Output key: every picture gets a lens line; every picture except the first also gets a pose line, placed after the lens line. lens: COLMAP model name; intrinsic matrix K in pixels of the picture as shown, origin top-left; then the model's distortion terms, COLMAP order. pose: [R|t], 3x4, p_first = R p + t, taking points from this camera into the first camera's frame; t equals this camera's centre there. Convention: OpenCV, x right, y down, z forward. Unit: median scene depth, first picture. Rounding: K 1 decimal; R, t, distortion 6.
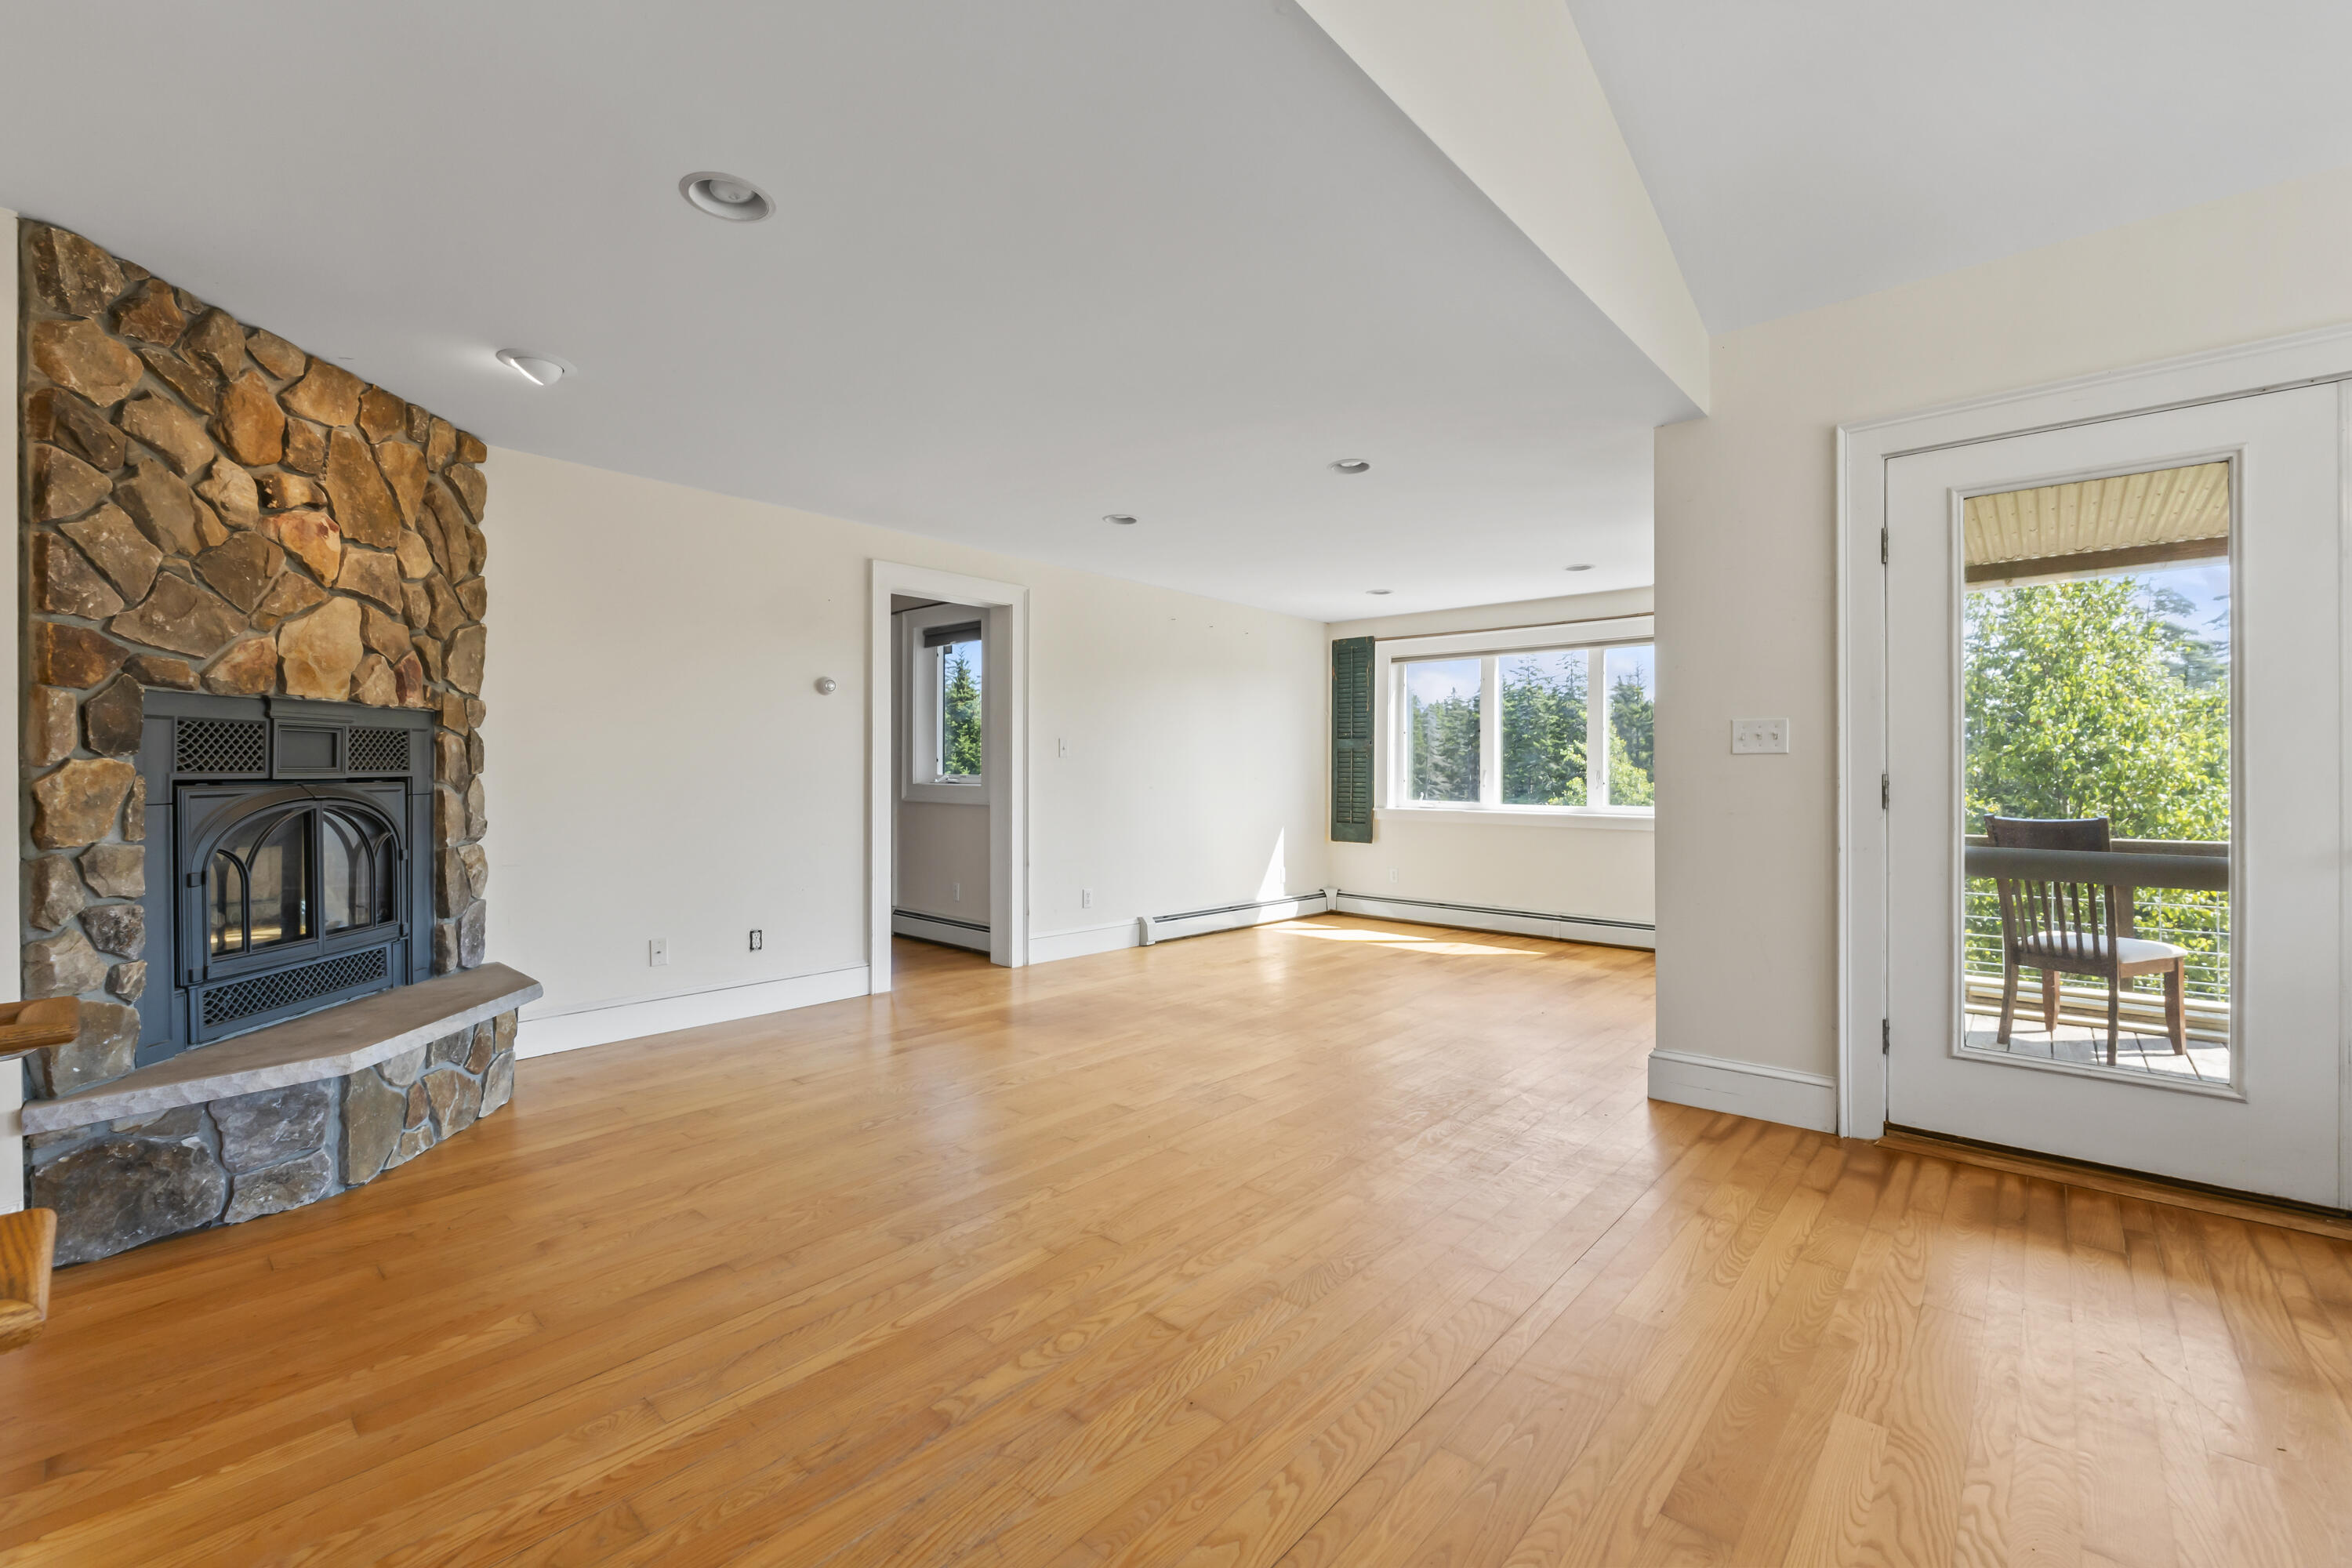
lens RADIAL K [[1000.8, 0, 1164.9], [0, 1000.8, 767.2], [0, 0, 1]] dist [-0.004865, -0.000329]
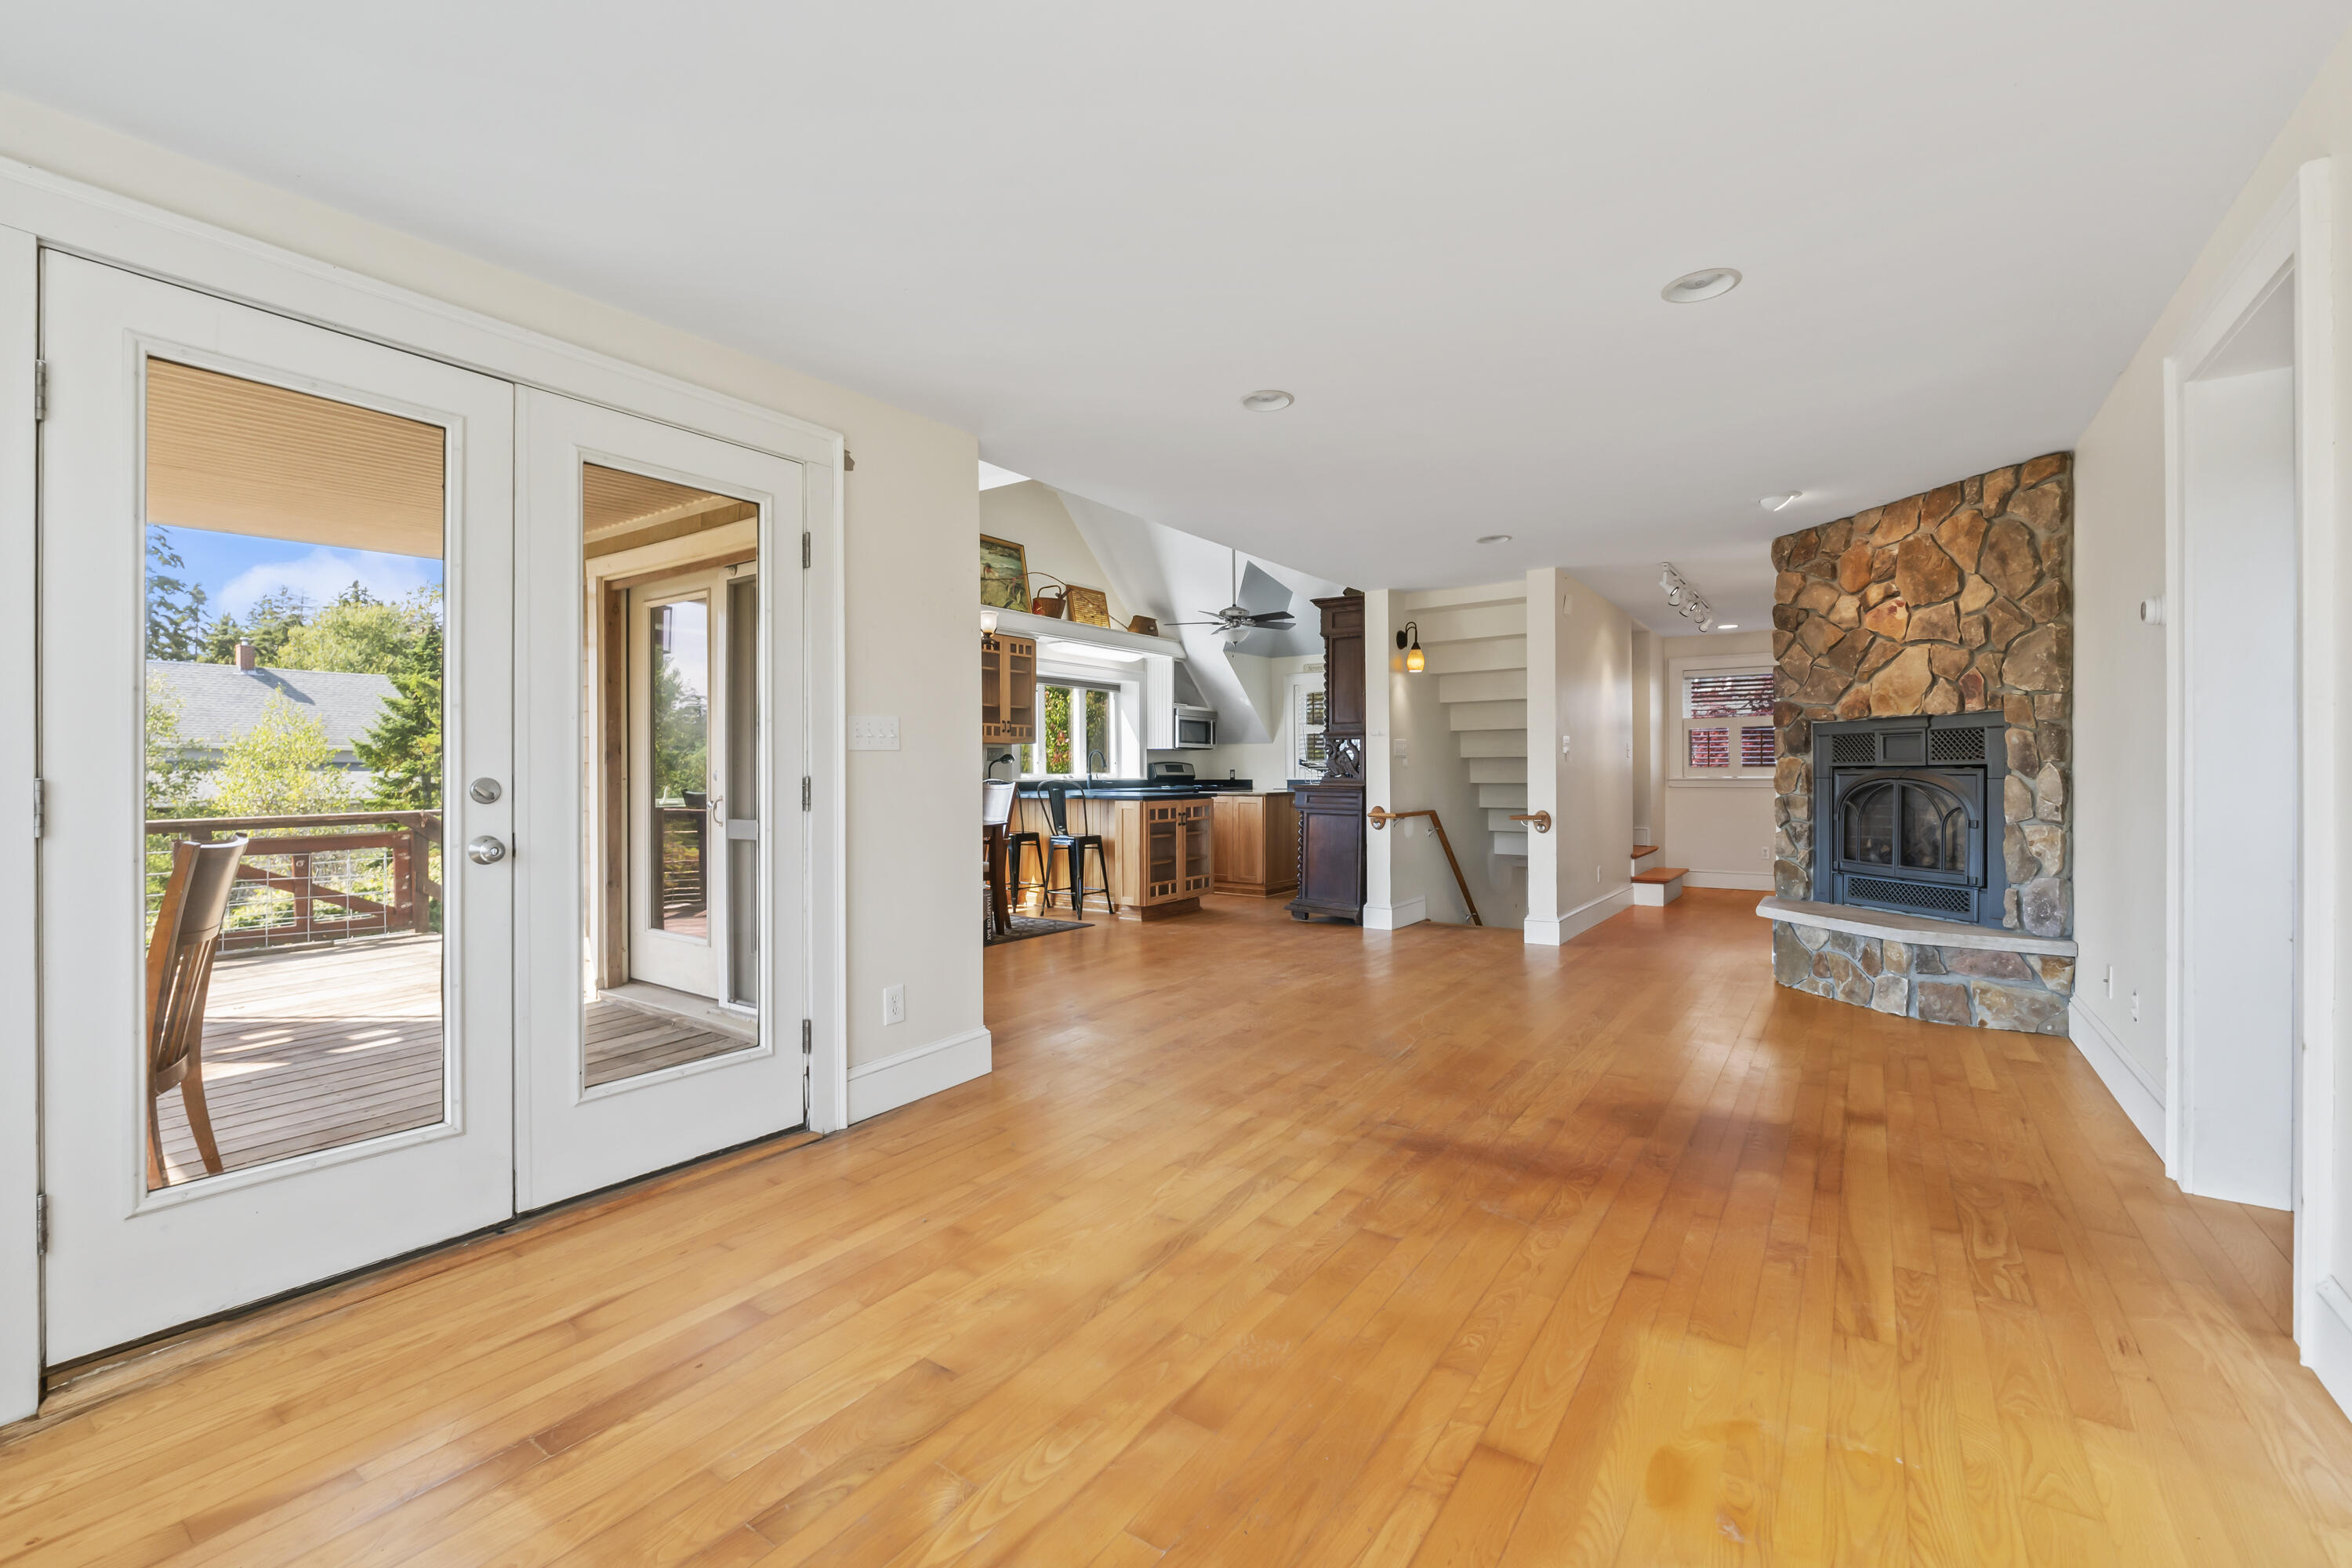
lens RADIAL K [[1000.8, 0, 1174.5], [0, 1000.8, 773.6], [0, 0, 1]] dist [-0.004865, -0.000329]
pose [[-0.991541, 0.002112, -0.129779, 0.217701], [0.001647, 0.999992, 0.003696, 0.007438], [0.129786, 0.003451, -0.991536, 1.050550]]
